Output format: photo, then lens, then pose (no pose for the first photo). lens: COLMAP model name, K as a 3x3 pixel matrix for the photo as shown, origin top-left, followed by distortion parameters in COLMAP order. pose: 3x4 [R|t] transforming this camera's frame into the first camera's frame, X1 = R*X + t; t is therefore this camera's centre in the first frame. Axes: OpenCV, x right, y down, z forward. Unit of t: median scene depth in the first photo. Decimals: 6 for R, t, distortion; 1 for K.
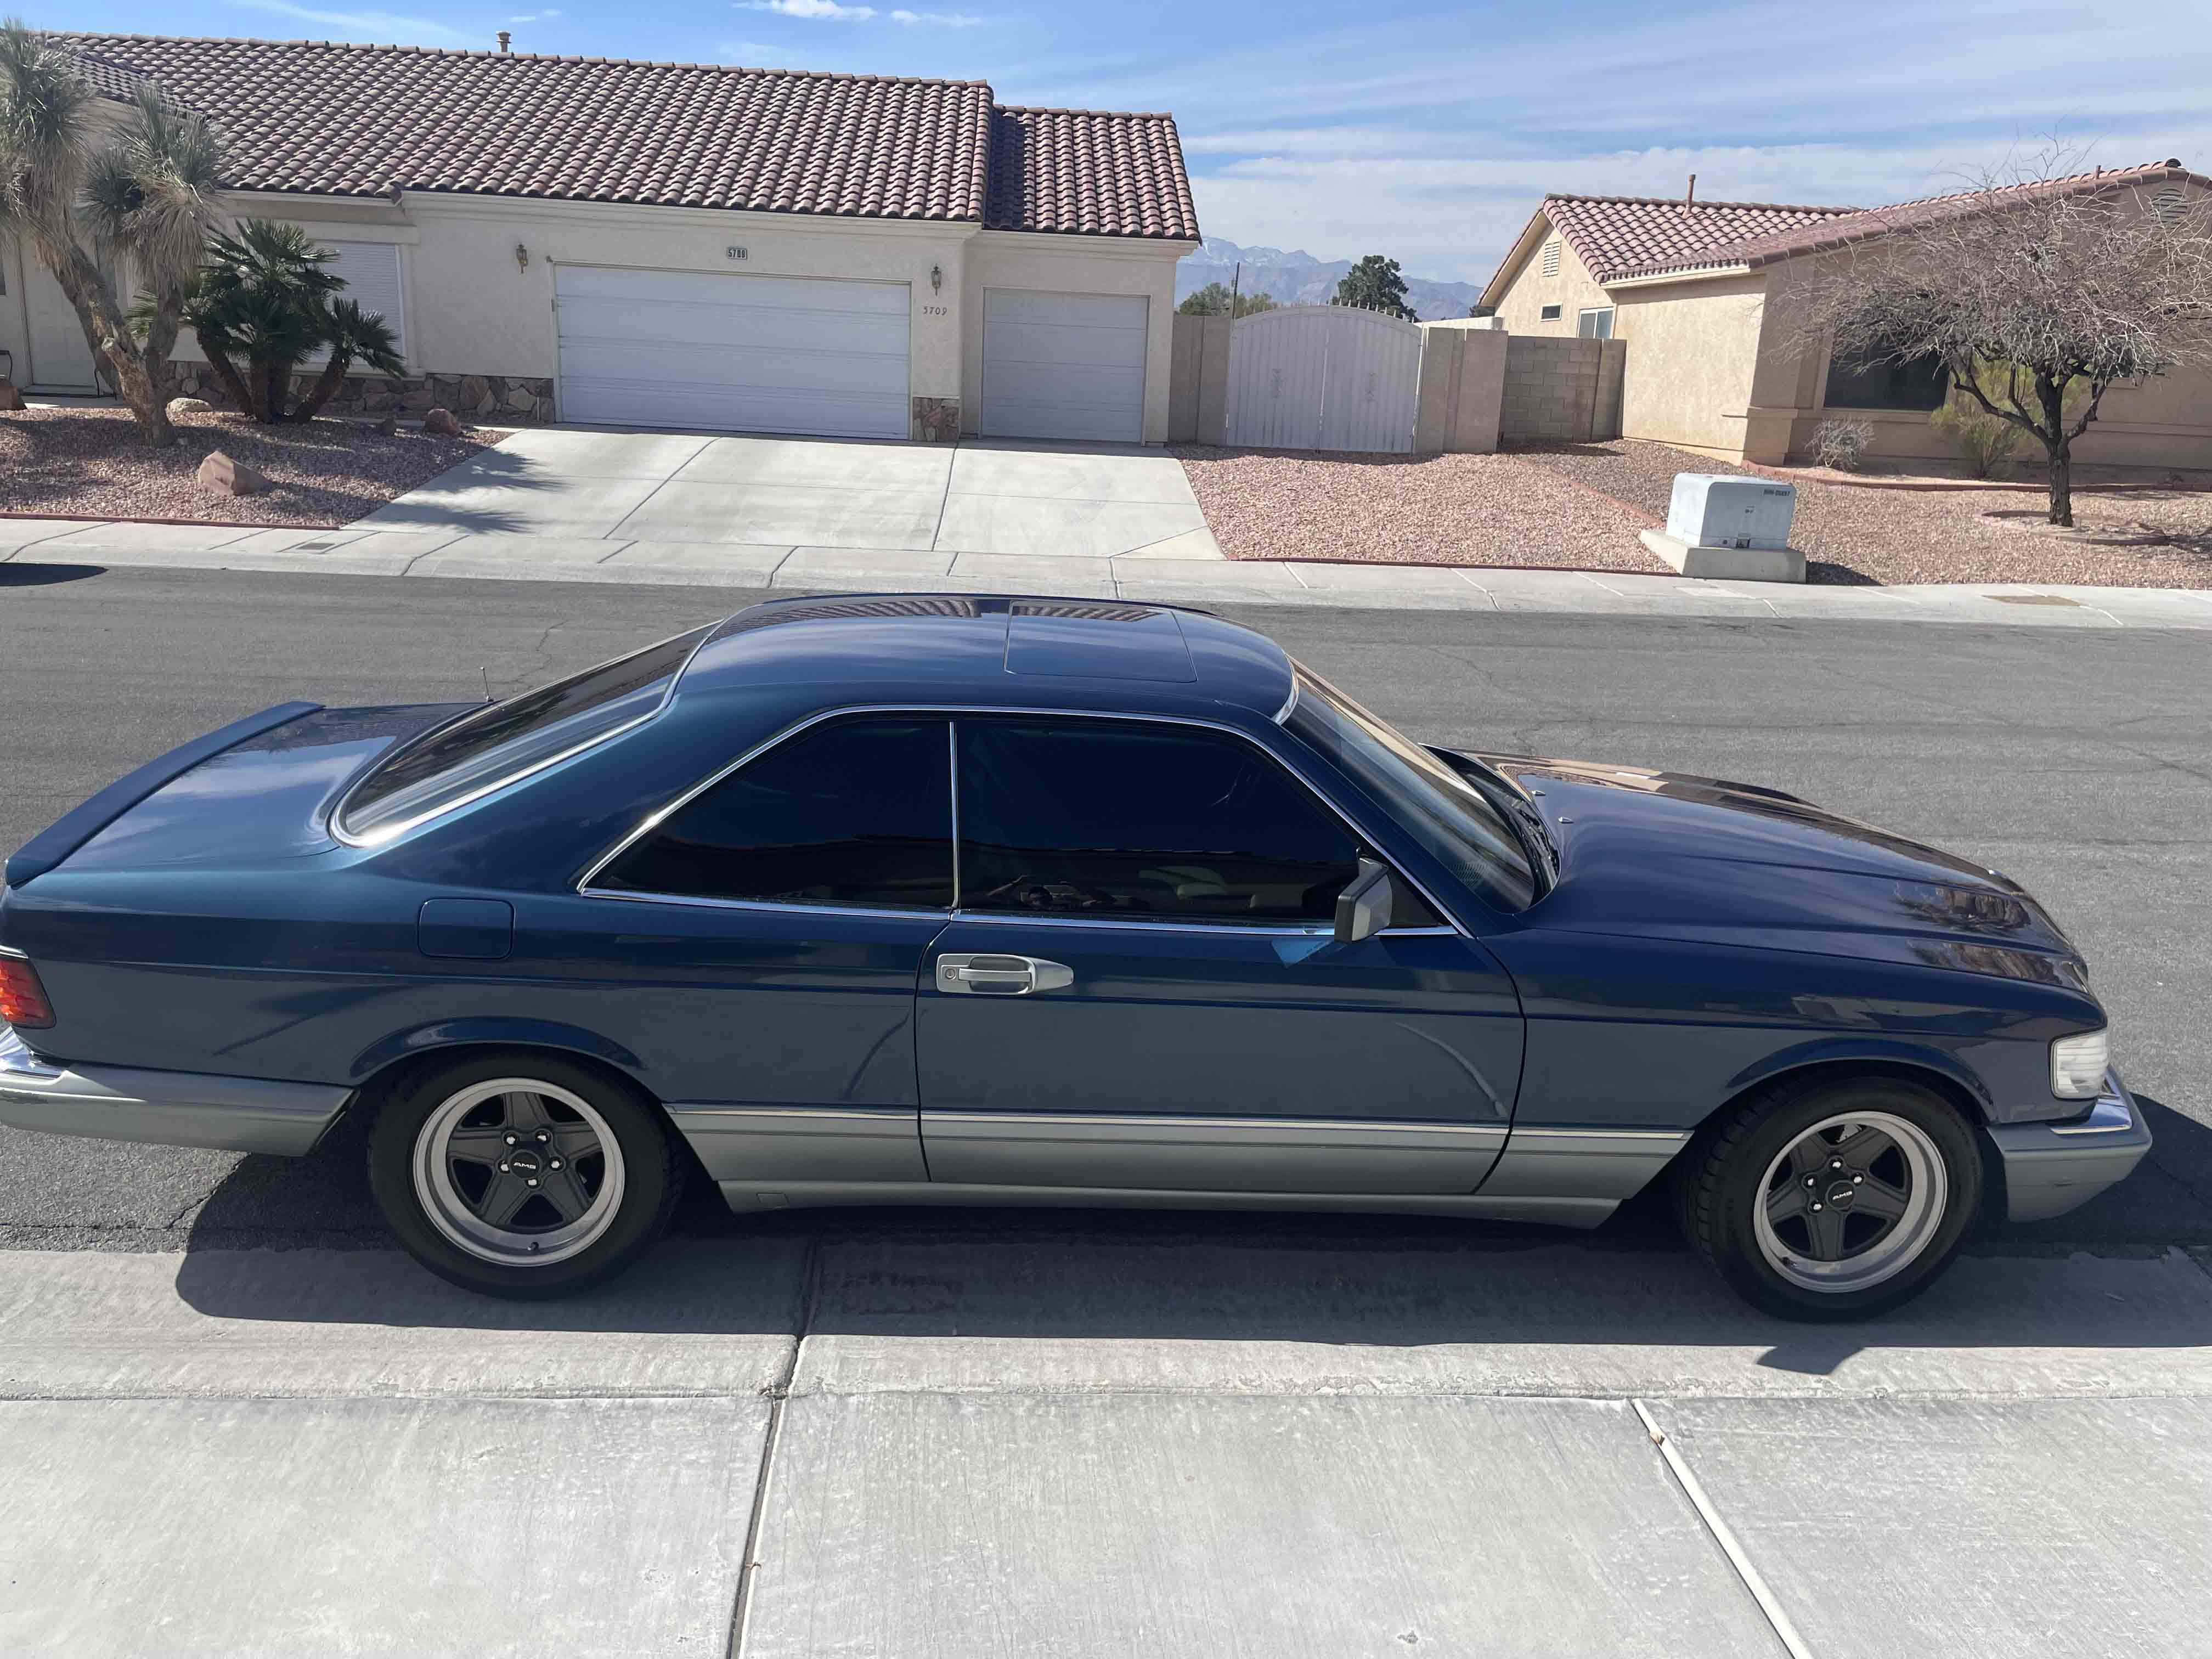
lens RADIAL K [[1702.5, 0, 1106.0], [0, 1702.5, 829.5], [0, 0, 1]] dist [0.000460, -0.003064]
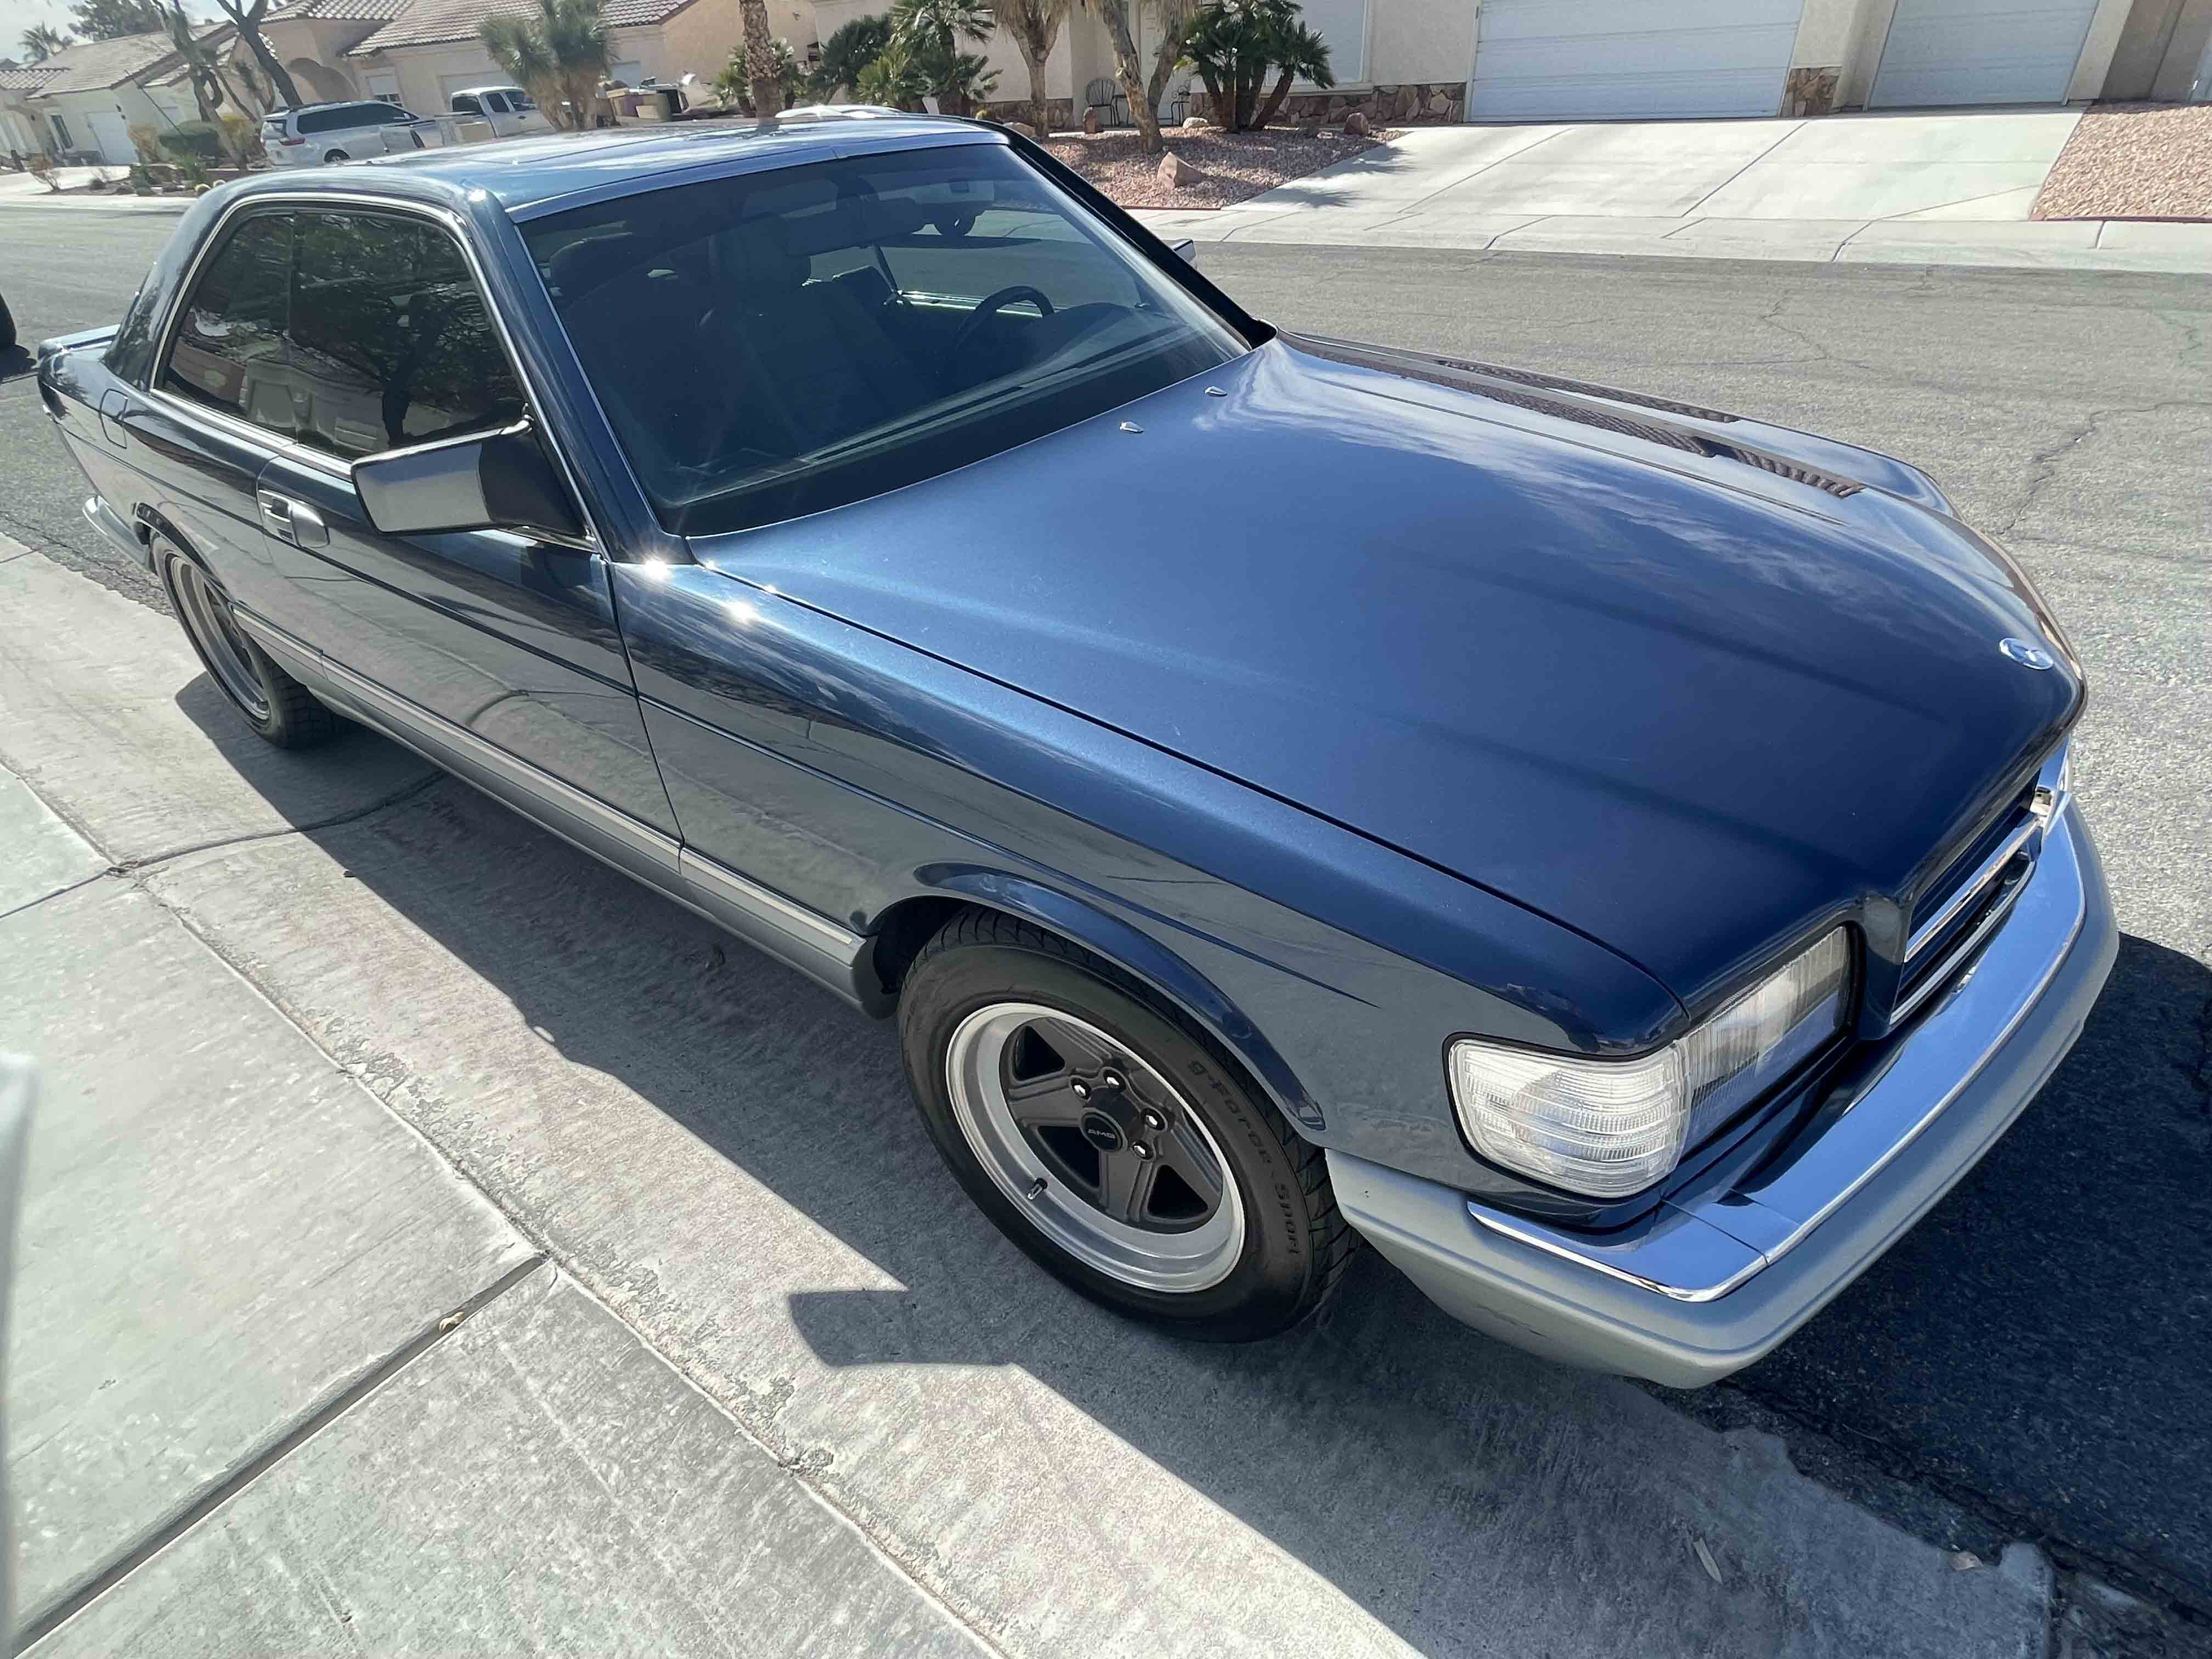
lens RADIAL K [[1066.4, 0, 1106.0], [0, 1066.4, 829.5], [0, 0, 1]] dist [0.004195, 0.000146]
pose [[0.765280, 0.298378, -0.570366, 0.111602], [-0.098722, 0.929999, 0.354056, -0.001482], [0.636082, -0.214644, 0.741166, 0.138545]]
